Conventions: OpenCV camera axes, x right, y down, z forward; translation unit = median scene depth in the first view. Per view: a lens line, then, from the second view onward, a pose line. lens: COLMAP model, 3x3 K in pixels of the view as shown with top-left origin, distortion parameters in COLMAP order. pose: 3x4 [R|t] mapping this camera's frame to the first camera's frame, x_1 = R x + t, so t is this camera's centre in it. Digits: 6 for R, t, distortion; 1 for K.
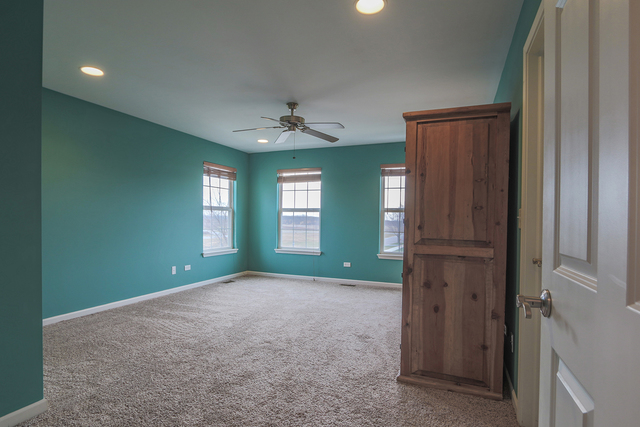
lens RADIAL K [[335.3, 0, 329.9], [0, 335.3, 234.9], [0, 0, 1]] dist [-0.015633, 0.002881]
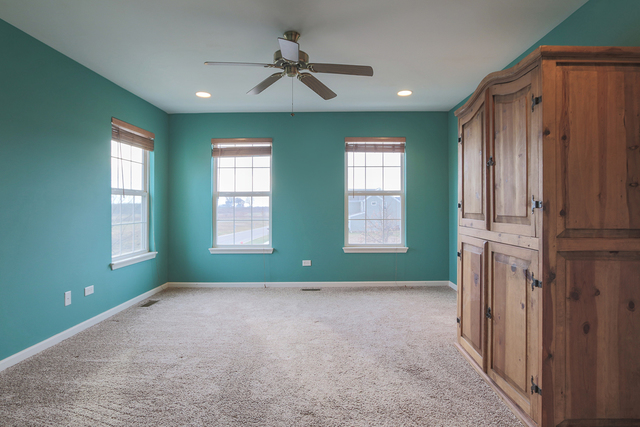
lens RADIAL K [[354.4, 0, 320.5], [0, 354.4, 210.1], [0, 0, 1]] dist [-0.016166, 0.001089]
pose [[0.941809, -0.024220, 0.335274, -0.441764], [0.035196, 0.999024, -0.026697, -0.026736], [-0.334301, 0.036943, 0.941742, 0.473883]]
